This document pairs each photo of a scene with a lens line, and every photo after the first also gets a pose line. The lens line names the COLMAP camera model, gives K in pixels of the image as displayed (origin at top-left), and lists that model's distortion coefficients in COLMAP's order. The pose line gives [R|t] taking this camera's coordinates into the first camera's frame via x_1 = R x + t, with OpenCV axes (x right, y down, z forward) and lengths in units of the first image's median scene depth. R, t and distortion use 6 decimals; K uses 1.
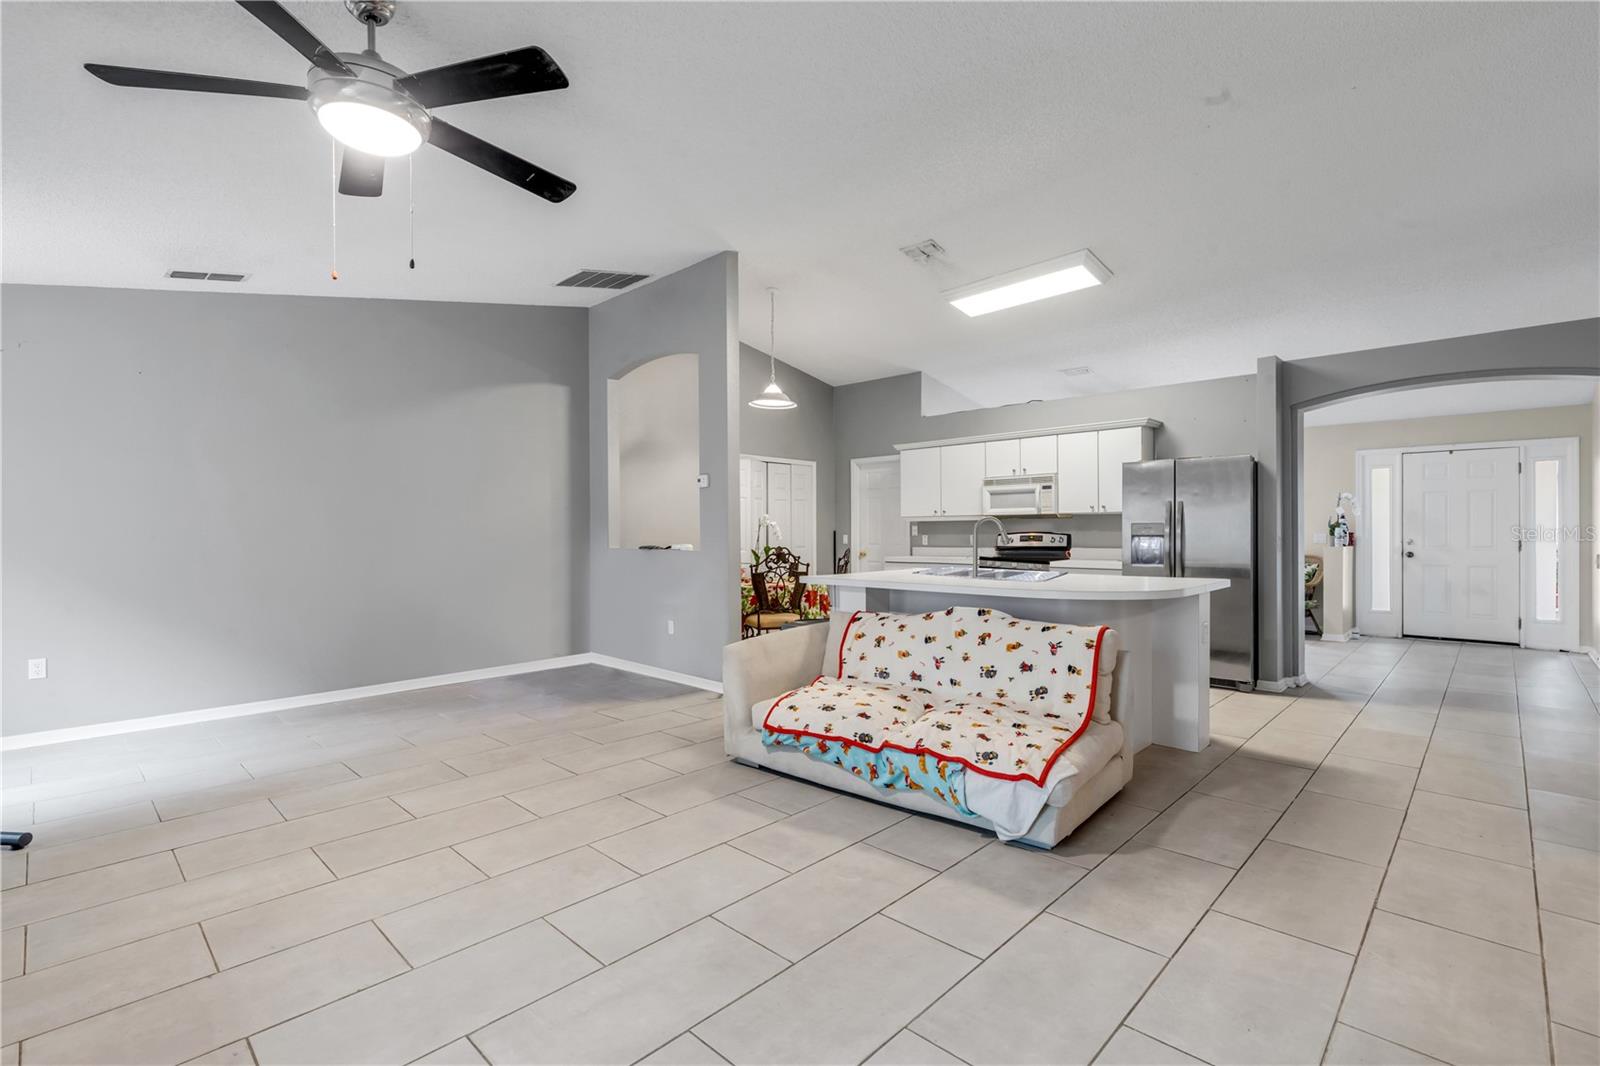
lens RADIAL K [[724.0, 0, 795.4], [0, 724.0, 531.7], [0, 0, 1]] dist [0.004159, -0.000268]
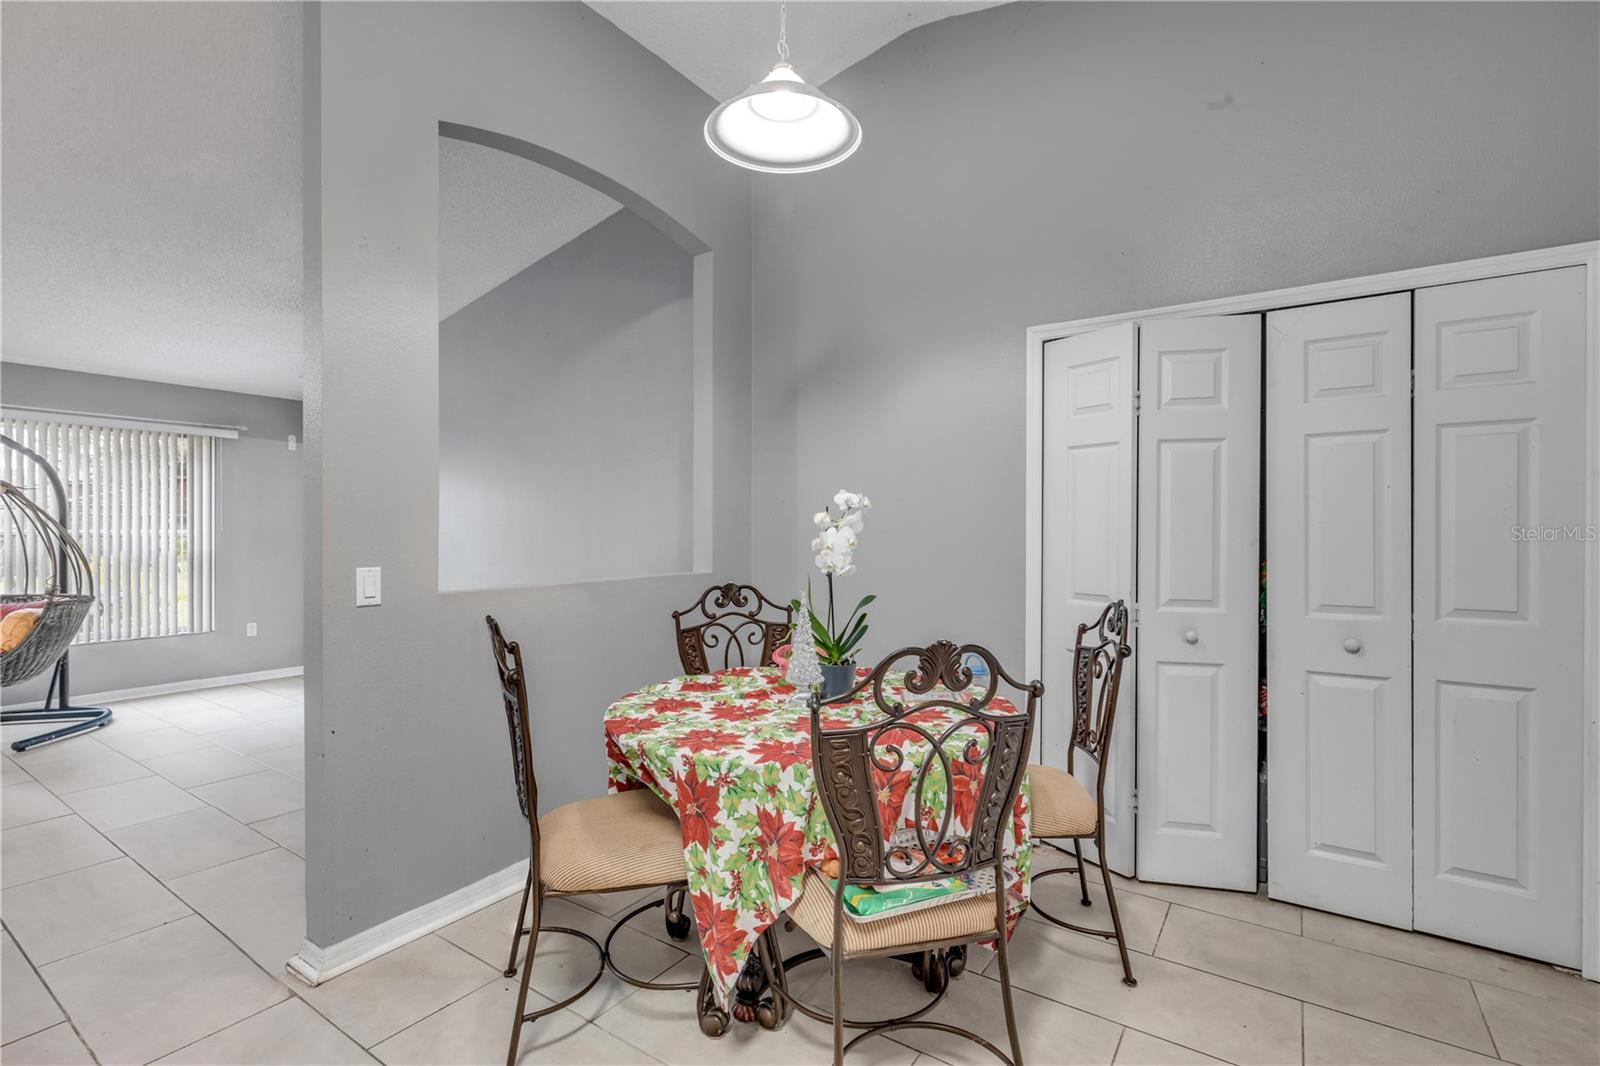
lens RADIAL K [[724.0, 0, 795.4], [0, 724.0, 531.7], [0, 0, 1]] dist [0.004159, -0.000268]
pose [[0.169530, 0.002996, -0.985520, 0.269820], [-0.002182, 0.999994, 0.002665, -0.008592], [0.985523, 0.001699, 0.169536, 0.938821]]
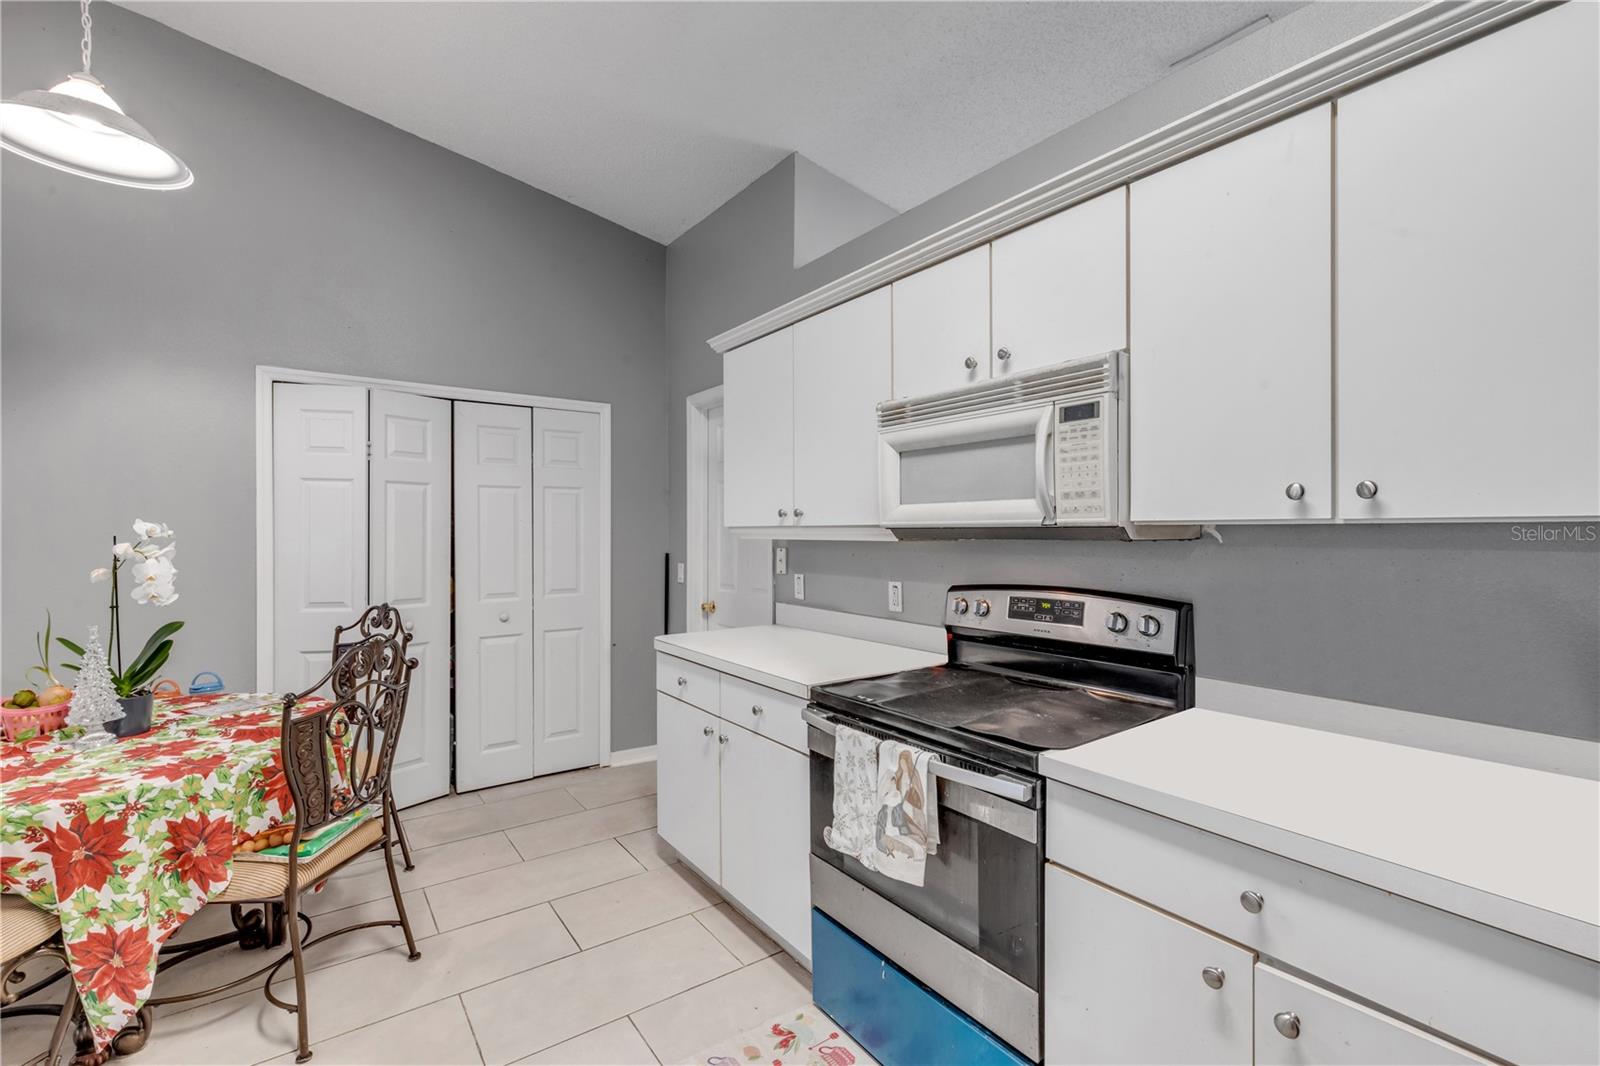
lens RADIAL K [[718.1, 0, 794.9], [0, 718.1, 533.0], [0, 0, 1]] dist [0.003392, -0.000055]
pose [[0.981837, 0.003288, -0.189696, 0.301784], [-0.002406, 0.999985, 0.004881, -0.022817], [0.189710, -0.004336, 0.981831, 0.755179]]
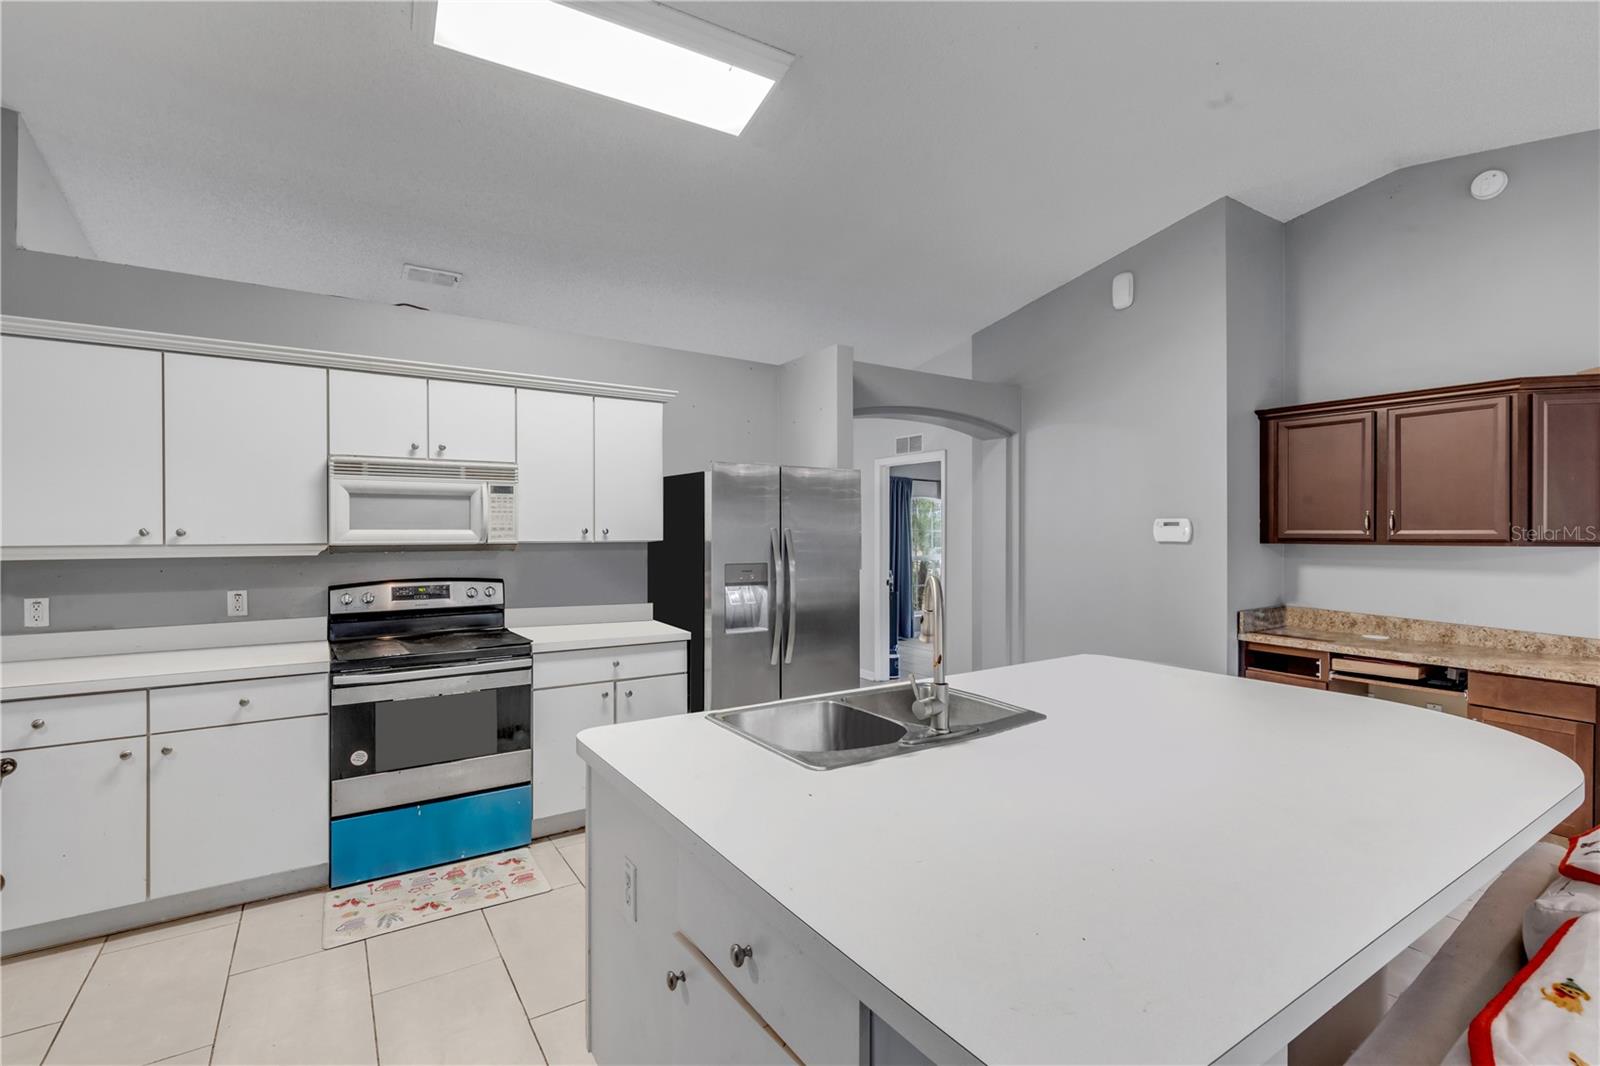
lens RADIAL K [[729.9, 0, 799.5], [0, 729.9, 531.2], [0, 0, 1]] dist [-0.000135, -0.000188]
pose [[0.217791, 0.006092, 0.975976, -0.095418], [0.000175, 0.999980, -0.006280, -0.029664], [-0.975995, 0.001538, 0.217786, 0.695197]]
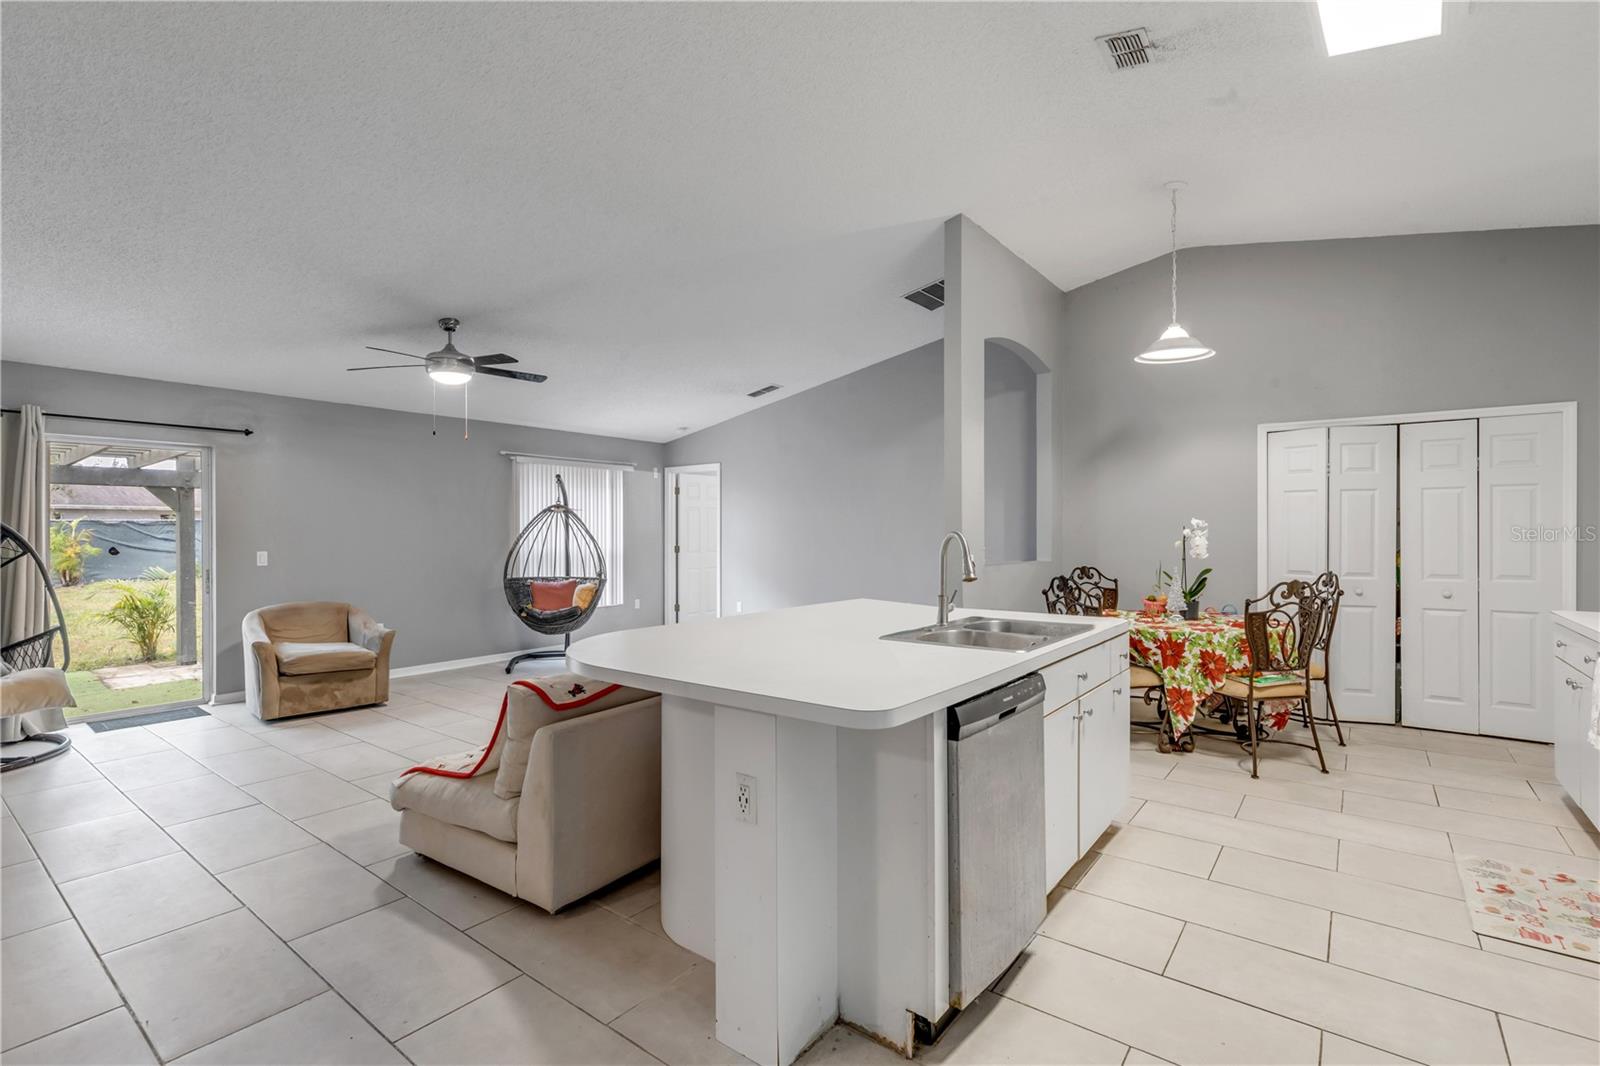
lens RADIAL K [[729.9, 0, 799.5], [0, 729.9, 531.2], [0, 0, 1]] dist [-0.000135, -0.000188]
pose [[0.116080, 0.002870, -0.993236, 0.589330], [0.000550, 0.999995, 0.002954, -0.016568], [0.993240, -0.000889, 0.116077, 0.569548]]
